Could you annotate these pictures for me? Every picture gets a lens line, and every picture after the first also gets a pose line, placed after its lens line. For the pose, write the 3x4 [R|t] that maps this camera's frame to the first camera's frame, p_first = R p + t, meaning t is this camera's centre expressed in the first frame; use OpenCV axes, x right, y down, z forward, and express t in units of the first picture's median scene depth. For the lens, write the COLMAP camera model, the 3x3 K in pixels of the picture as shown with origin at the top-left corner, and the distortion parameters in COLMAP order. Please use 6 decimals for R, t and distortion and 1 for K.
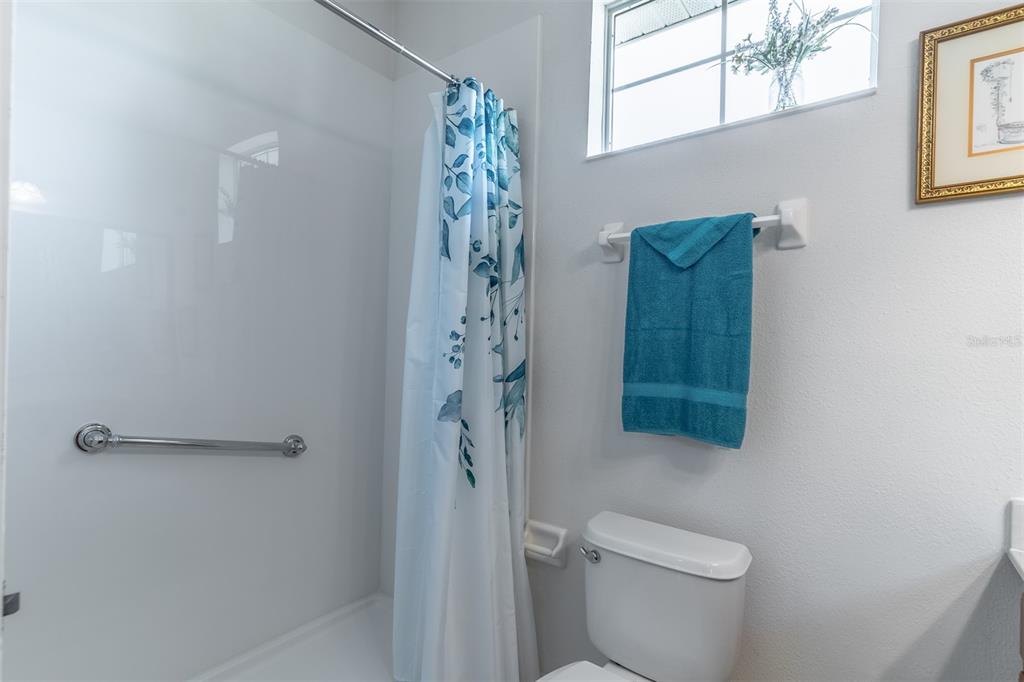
lens RADIAL K [[484.9, 0, 512.0], [0, 484.9, 341.0], [0, 0, 1]] dist [0.003955, 0.000080]
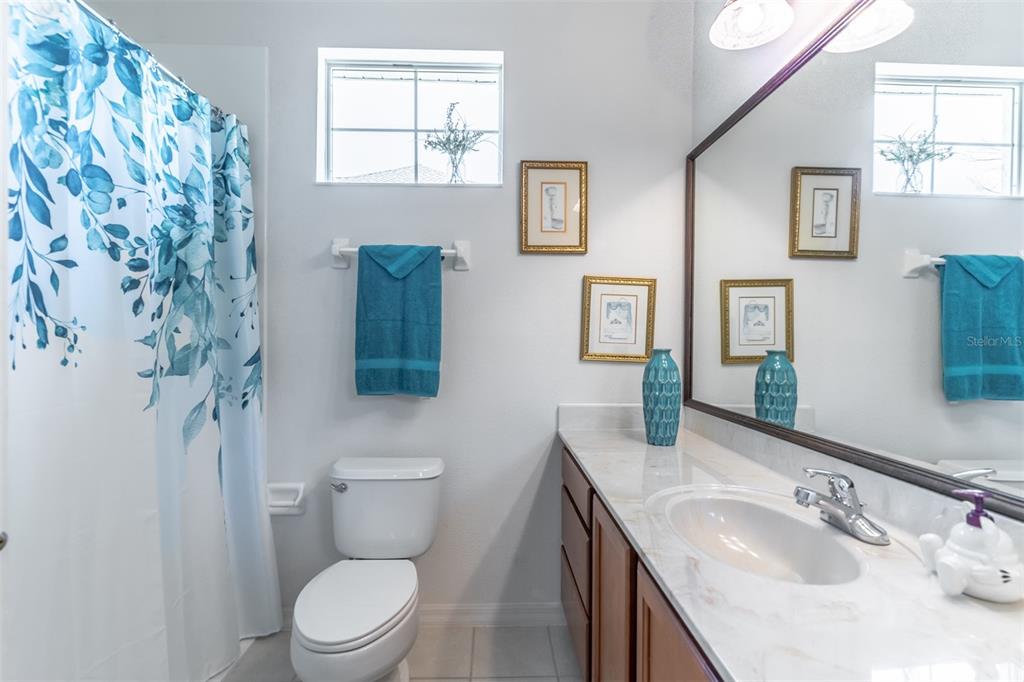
lens RADIAL K [[483.2, 0, 505.8], [0, 483.2, 336.8], [0, 0, 1]] dist [0.002983, 0.000172]
pose [[0.781889, -0.014152, 0.623258, -0.298089], [0.011398, 0.999900, 0.008406, 0.016007], [-0.623314, 0.000531, 0.781971, -0.329876]]
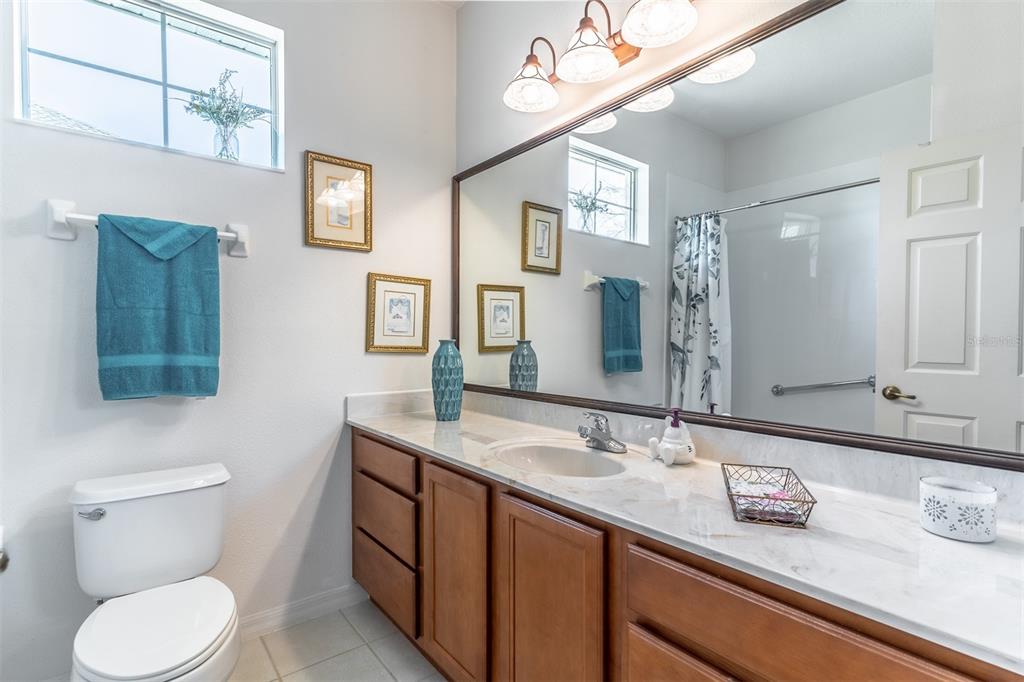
lens RADIAL K [[486.6, 0, 507.8], [0, 486.6, 343.5], [0, 0, 1]] dist [0.000897, -0.001058]
pose [[0.270580, -0.029789, 0.962237, -0.601237], [0.005658, 0.999553, 0.029353, 0.031430], [-0.962681, -0.002498, 0.270627, -0.178944]]
